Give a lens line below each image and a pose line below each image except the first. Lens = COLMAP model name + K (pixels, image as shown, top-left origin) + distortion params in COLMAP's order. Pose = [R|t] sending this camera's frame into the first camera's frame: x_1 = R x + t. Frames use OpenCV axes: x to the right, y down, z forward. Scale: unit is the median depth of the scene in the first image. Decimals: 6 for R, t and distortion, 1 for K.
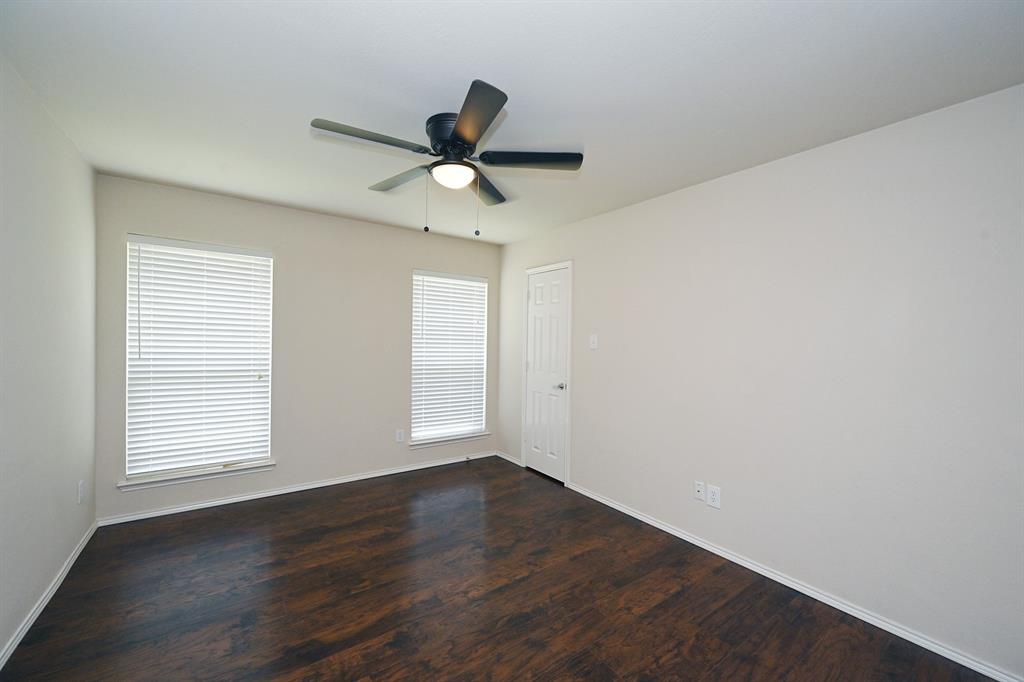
lens RADIAL K [[402.9, 0, 512.2], [0, 402.9, 342.7], [0, 0, 1]] dist [-0.001392, 0.000096]
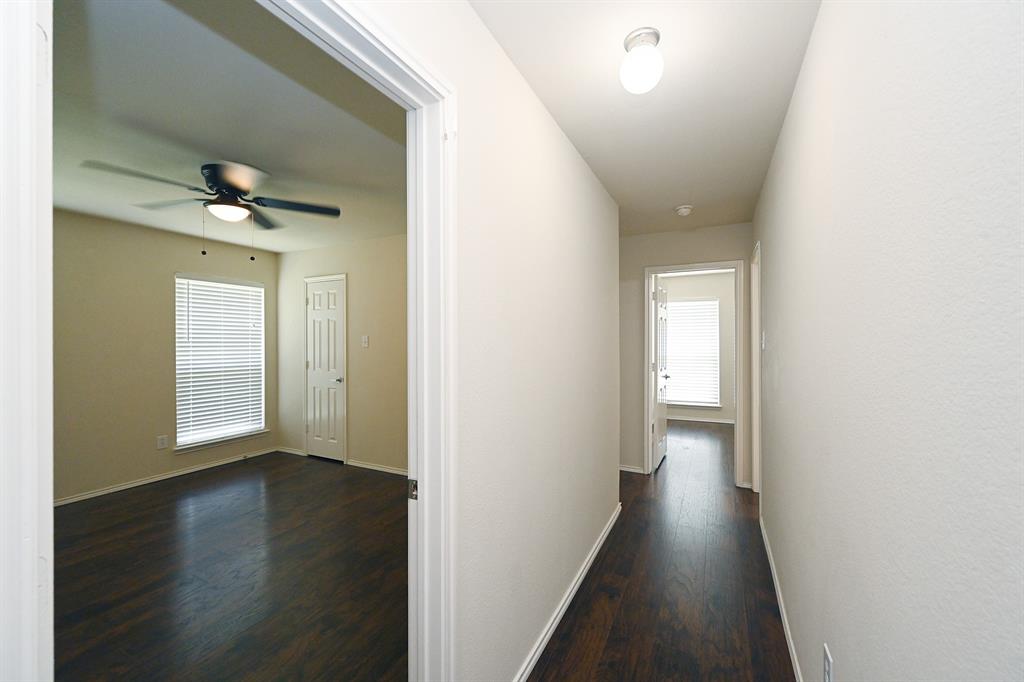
lens RADIAL K [[405.0, 0, 513.9], [0, 405.0, 339.6], [0, 0, 1]] dist [0.001940, 0.000342]
pose [[0.883609, -0.019036, 0.467839, 0.019842], [0.021421, 0.999771, 0.000221, 0.000399], [-0.467736, 0.009826, 0.883814, -0.266201]]
